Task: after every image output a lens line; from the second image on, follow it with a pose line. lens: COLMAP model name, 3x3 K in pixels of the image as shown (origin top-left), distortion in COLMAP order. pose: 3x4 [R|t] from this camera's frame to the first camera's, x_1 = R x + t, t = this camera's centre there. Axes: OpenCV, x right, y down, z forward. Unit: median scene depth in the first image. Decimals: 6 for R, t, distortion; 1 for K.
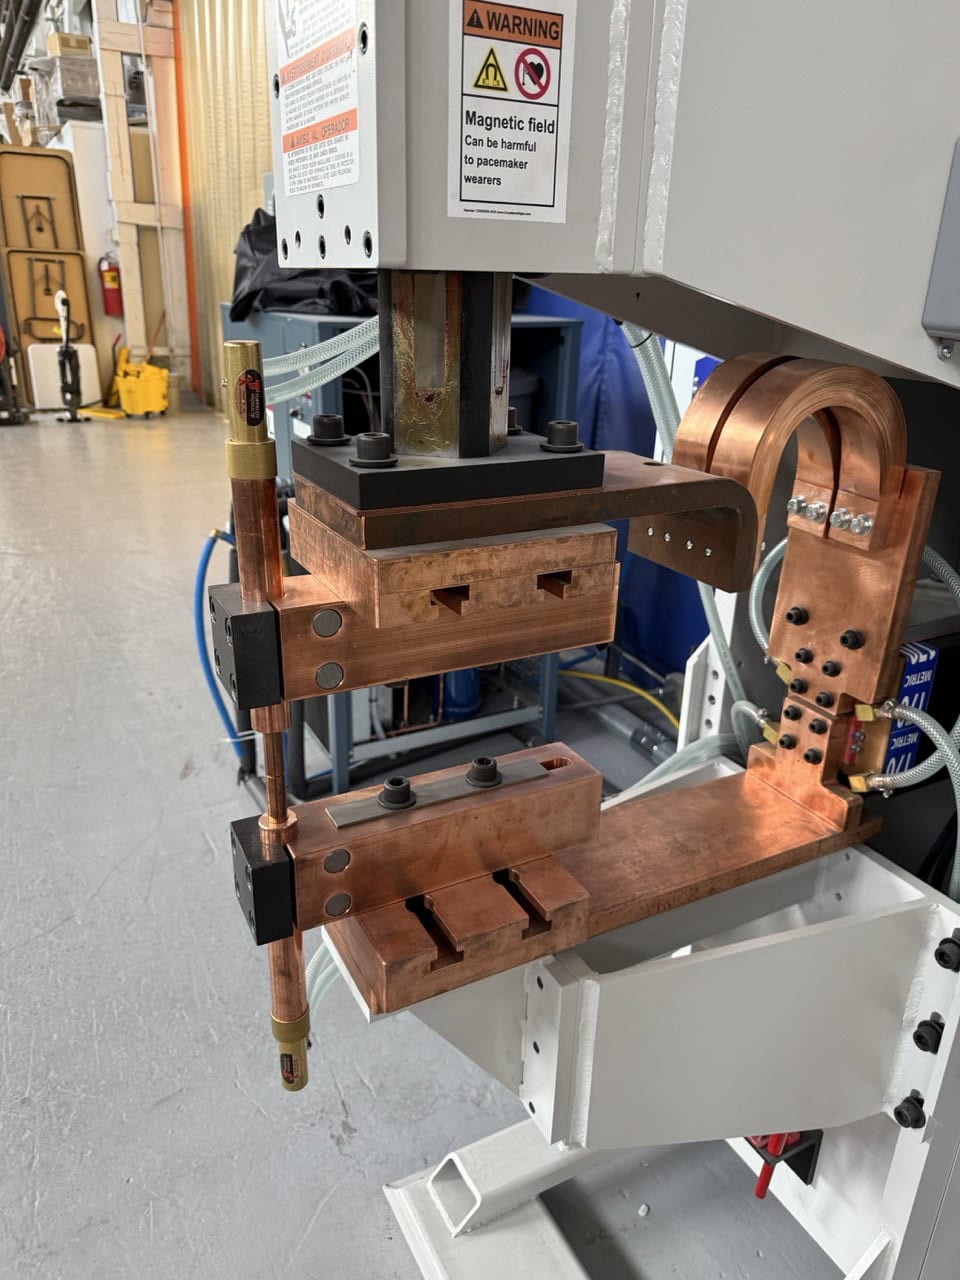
lens RADIAL K [[909.2, 0, 470.6], [0, 909.2, 646.5], [0, 0, 1]] dist [0.082573, -0.132370]
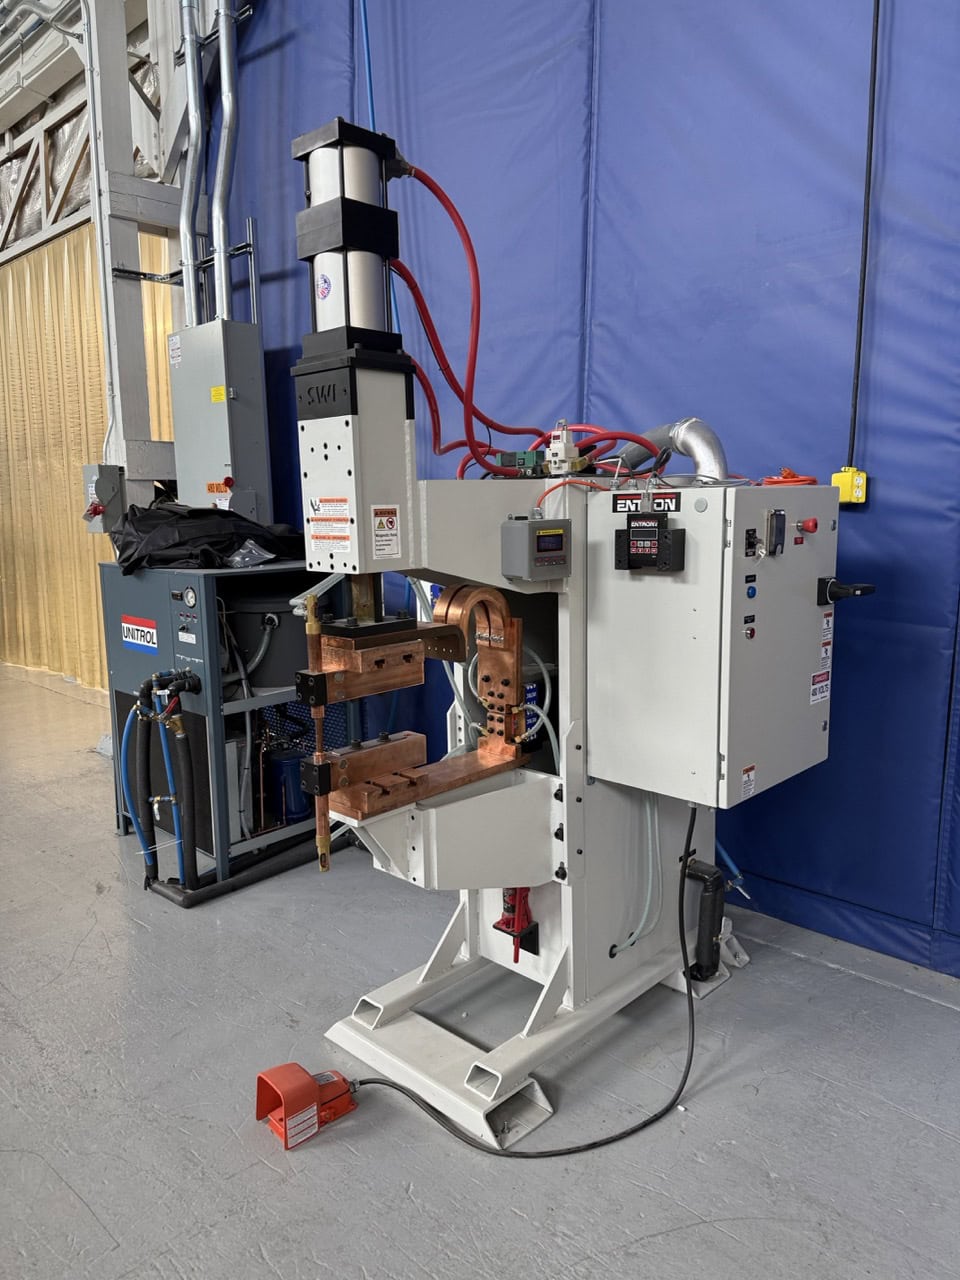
lens RADIAL K [[909.2, 0, 470.6], [0, 909.2, 646.5], [0, 0, 1]] dist [0.082573, -0.132370]
pose [[0.950664, -0.088435, 0.297349, -0.455329], [0.151572, 0.968720, -0.196486, 0.390255], [-0.270672, 0.231862, 0.934332, -1.456993]]
